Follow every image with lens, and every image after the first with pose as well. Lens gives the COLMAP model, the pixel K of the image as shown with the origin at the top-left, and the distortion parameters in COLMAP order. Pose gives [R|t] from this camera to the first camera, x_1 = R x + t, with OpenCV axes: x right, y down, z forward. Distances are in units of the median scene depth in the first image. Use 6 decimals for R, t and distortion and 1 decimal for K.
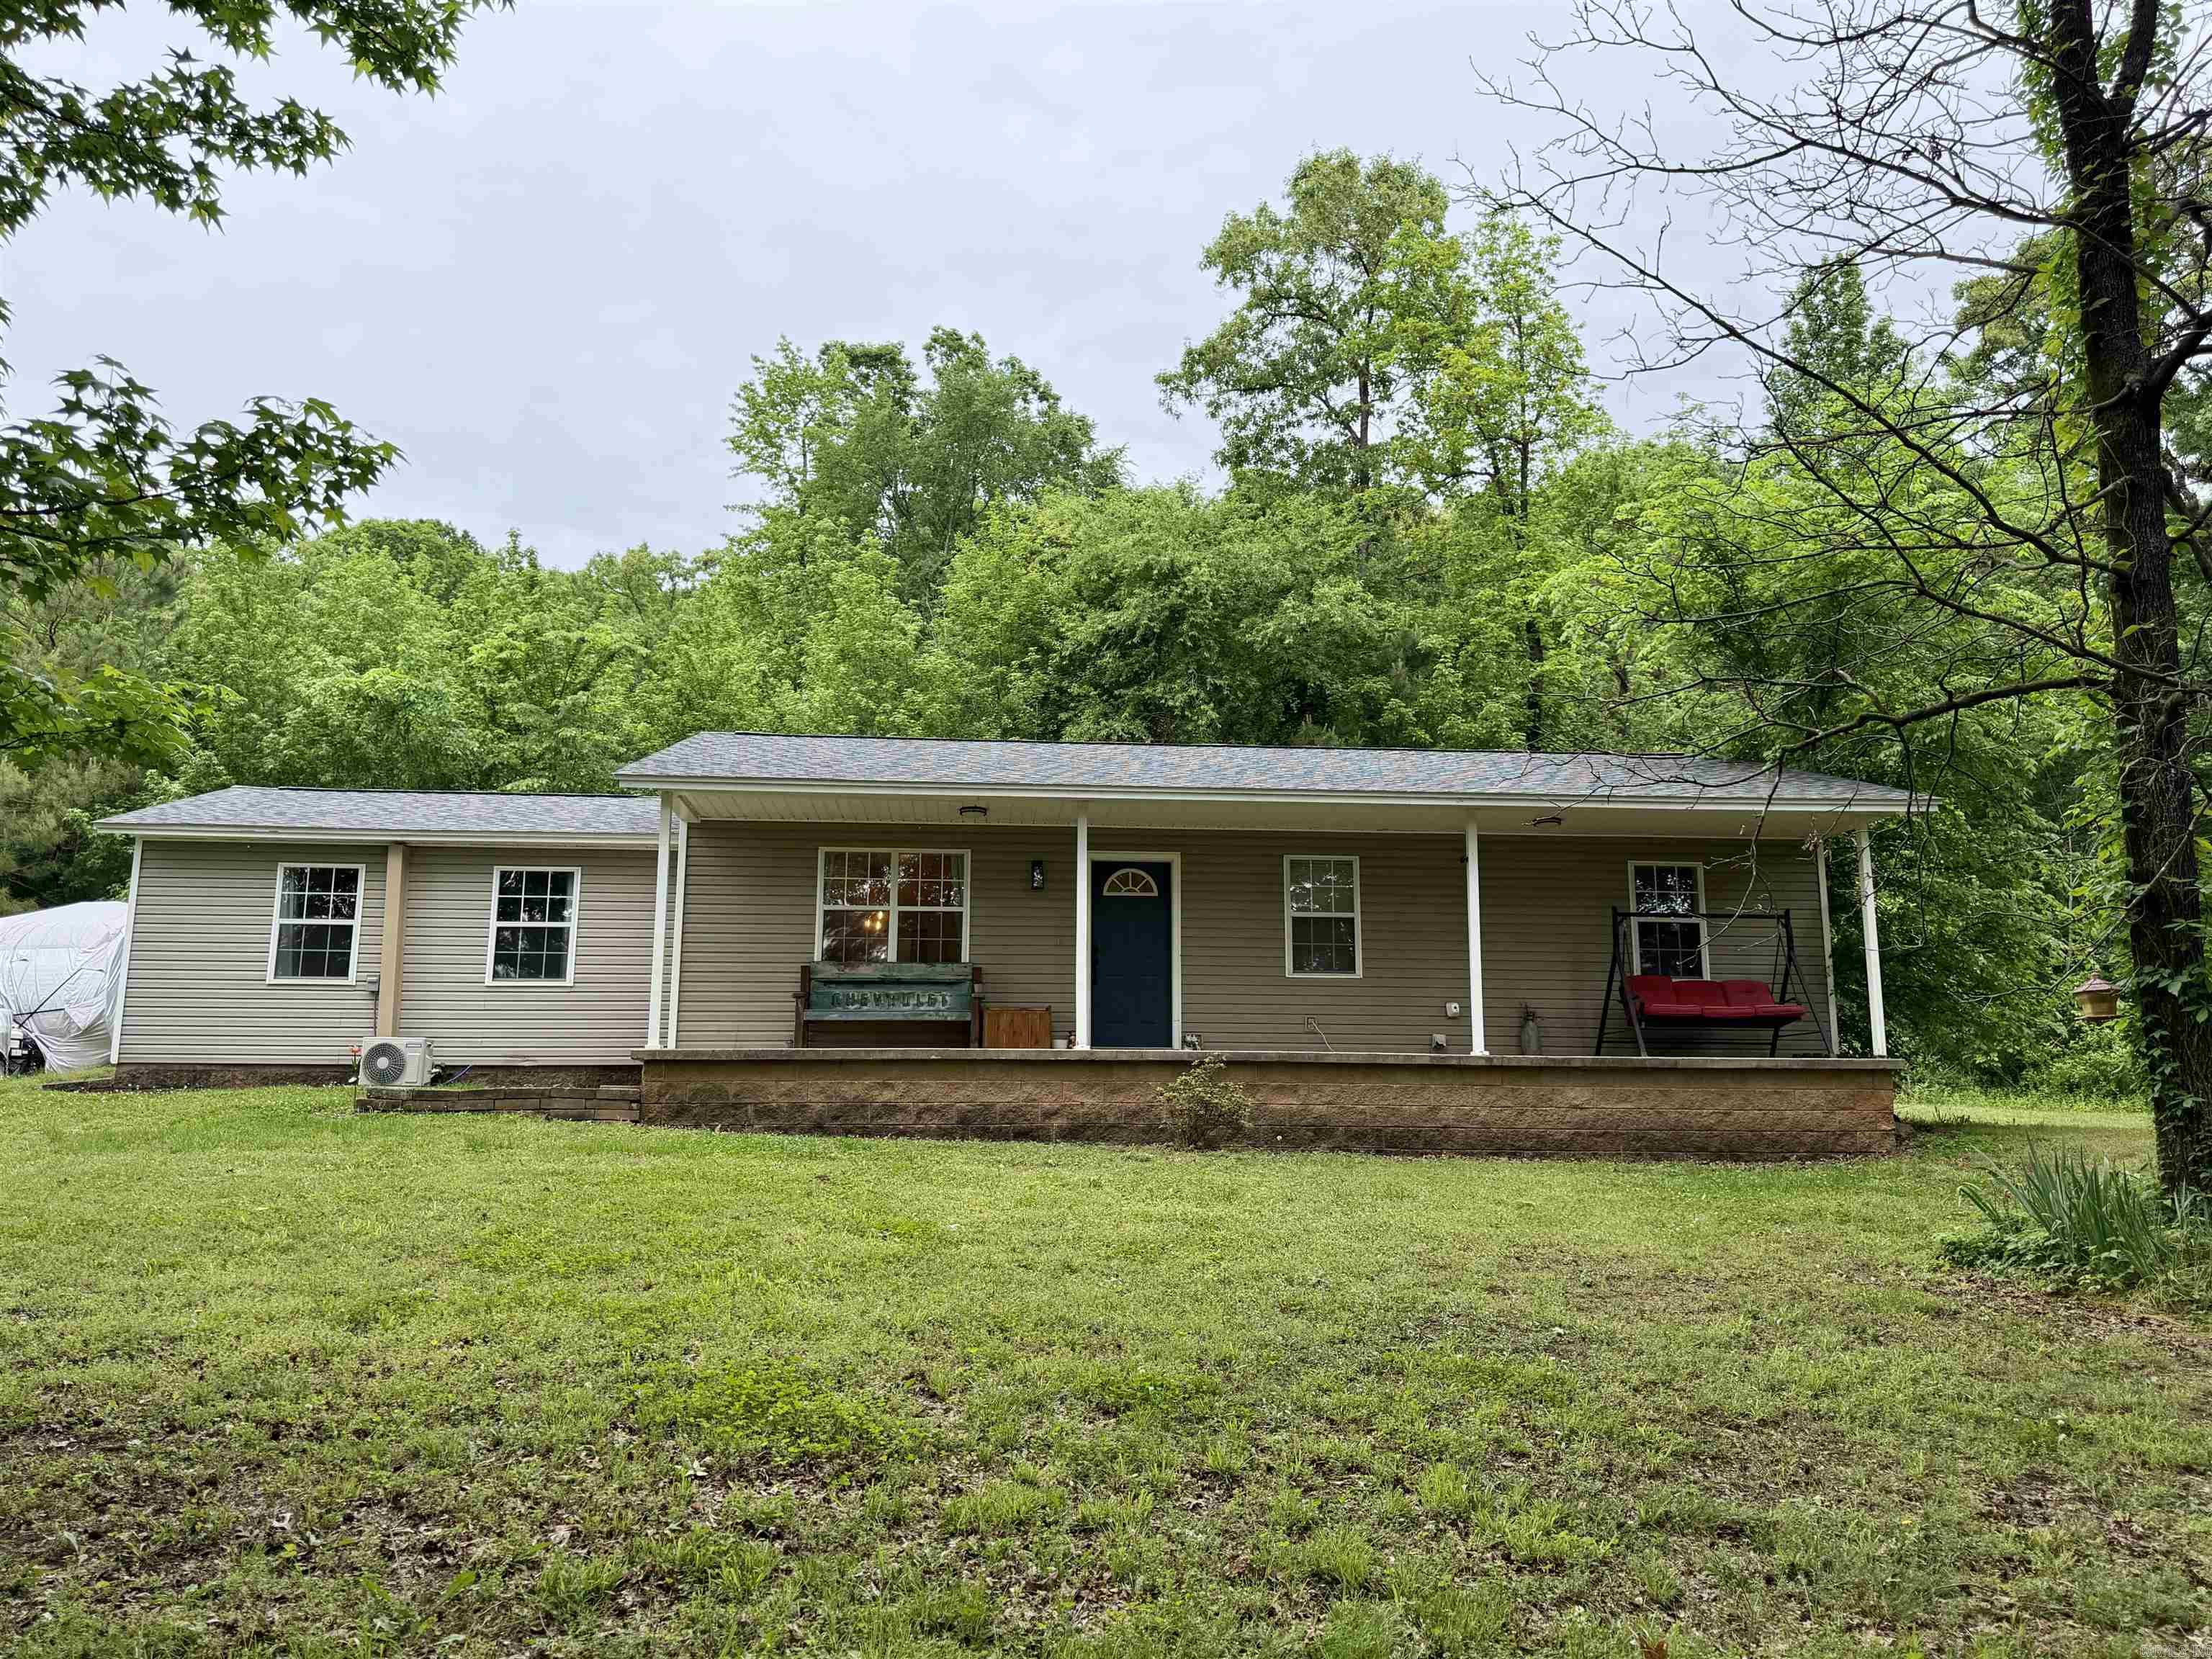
lens RADIAL K [[1582.8, 0, 1106.0], [0, 1582.8, 829.5], [0, 0, 1]] dist [0.163350, -0.266915]
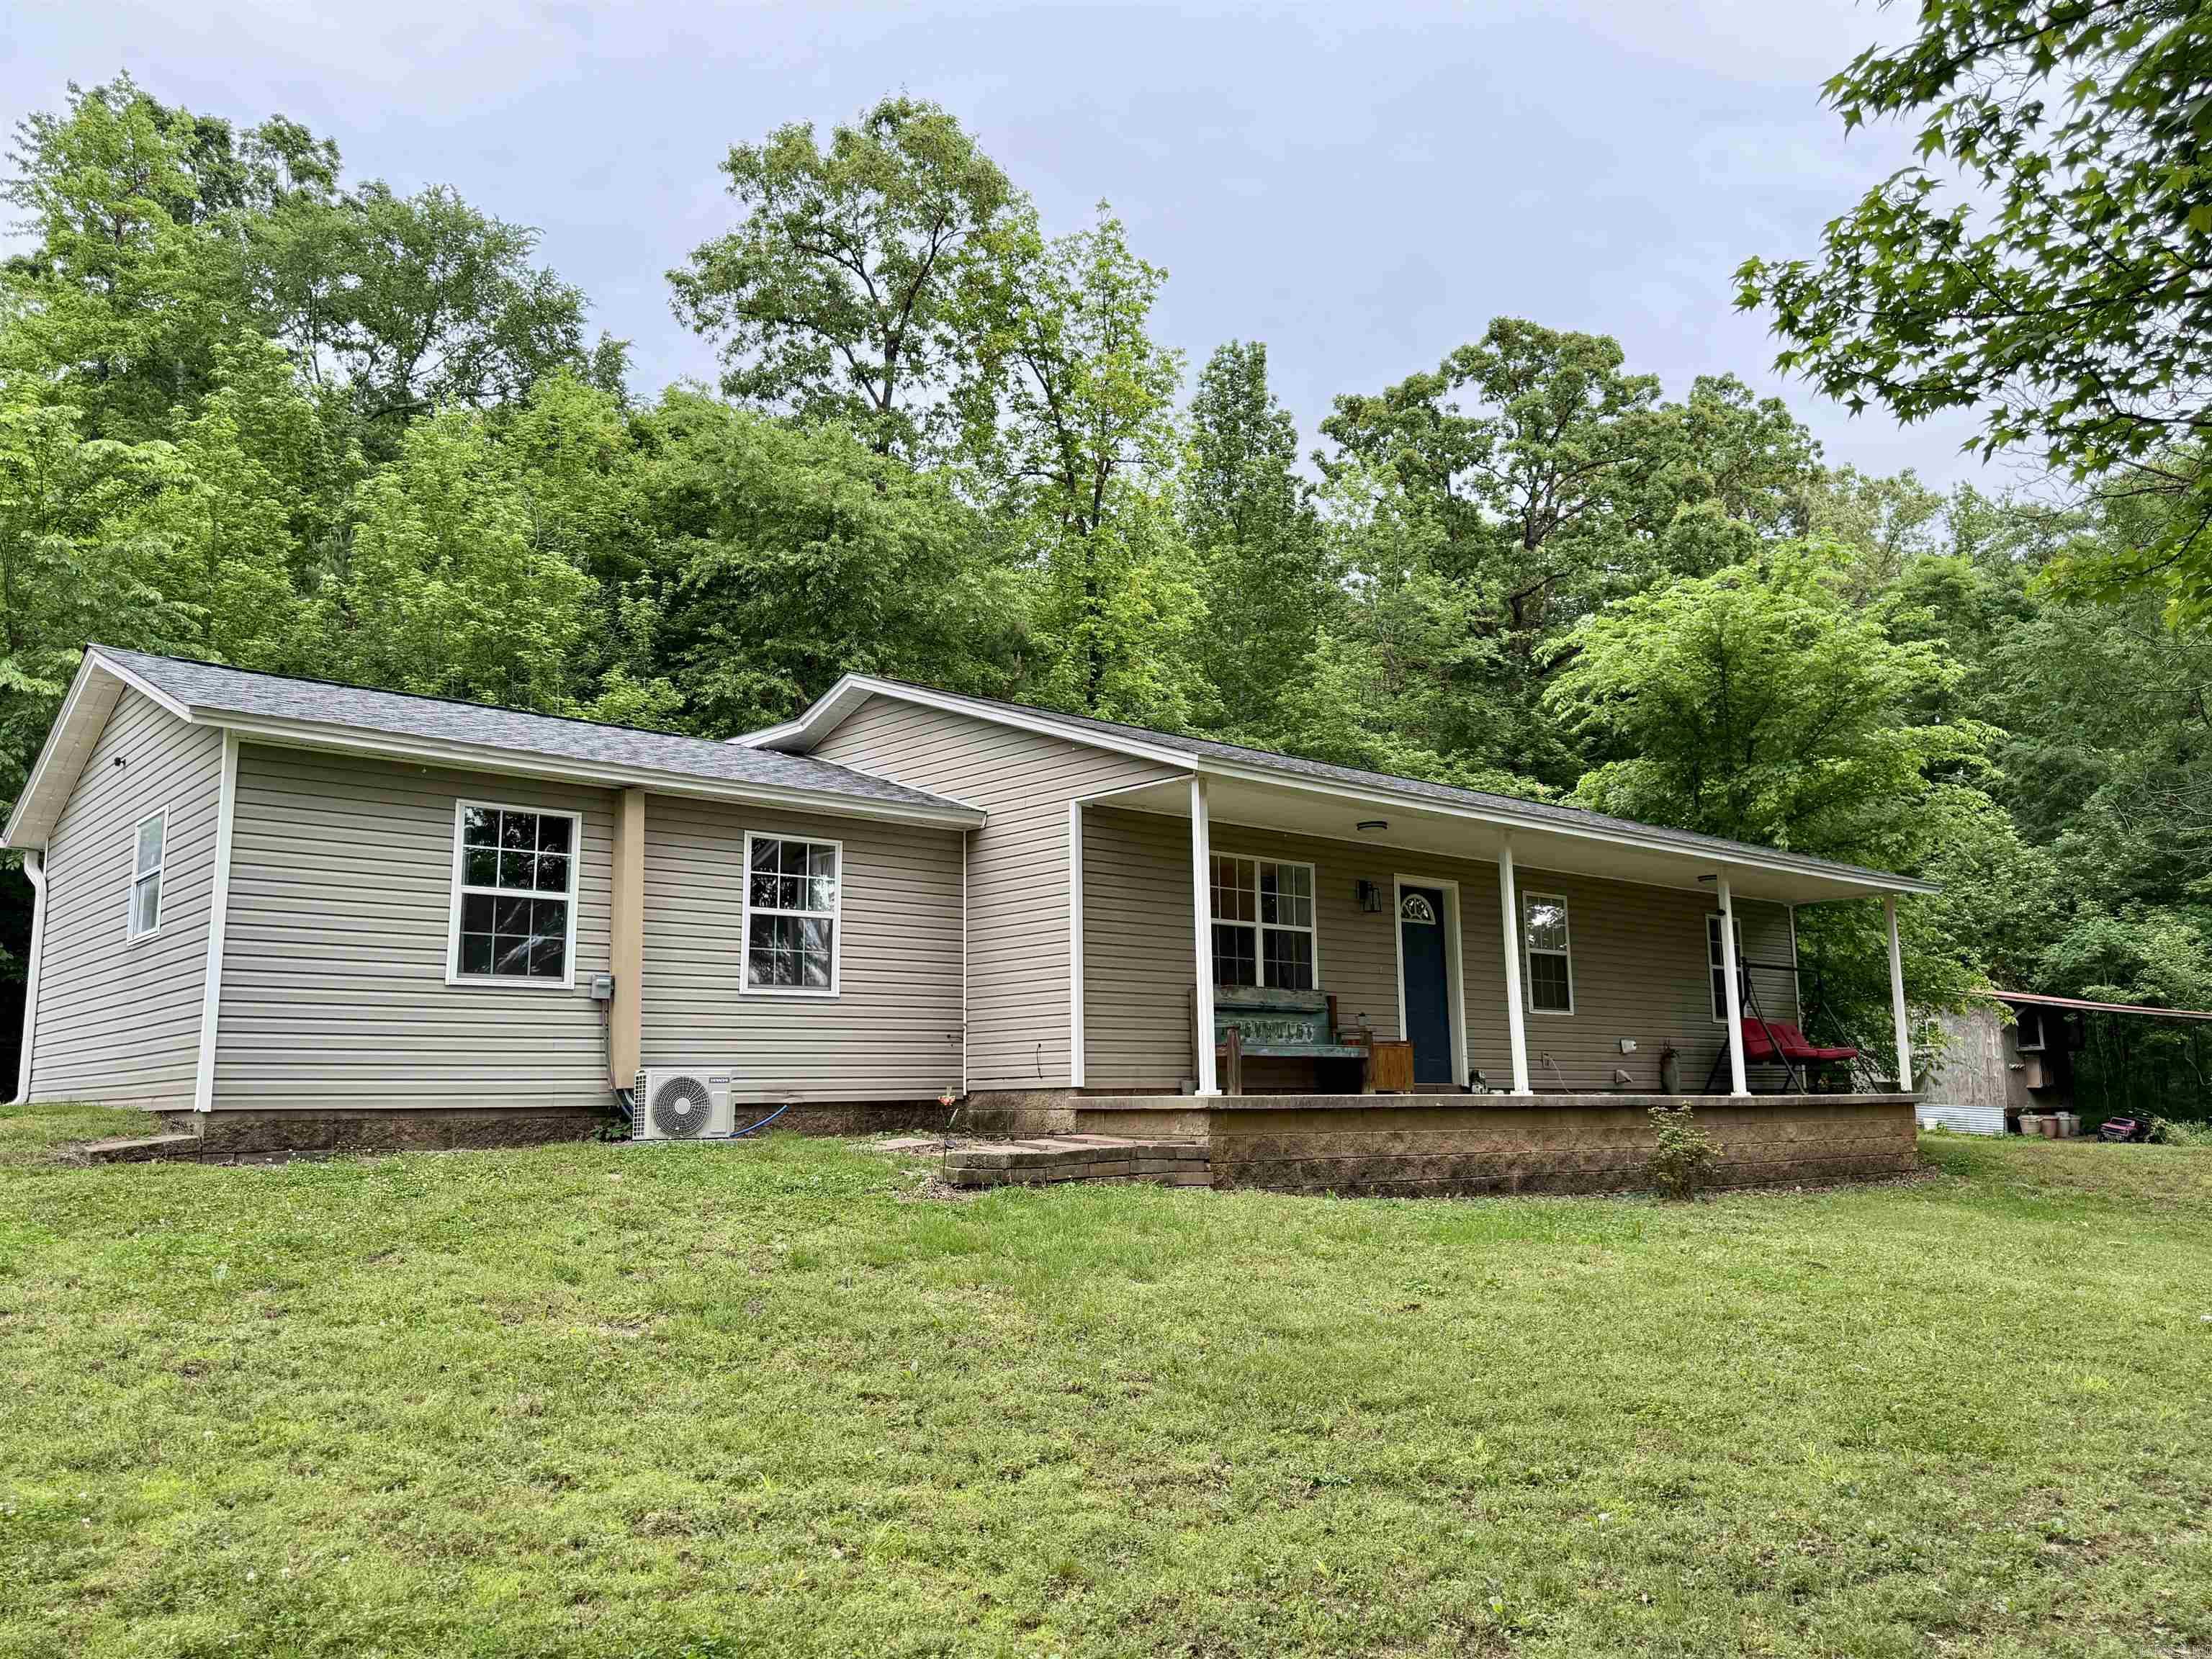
lens RADIAL K [[1582.8, 0, 1106.0], [0, 1582.8, 829.5], [0, 0, 1]] dist [0.163350, -0.266915]
pose [[0.816807, 0.085912, 0.570479, -0.670290], [-0.099072, 0.995048, -0.008001, 0.011987], [-0.568341, -0.049983, 0.821273, 0.316026]]
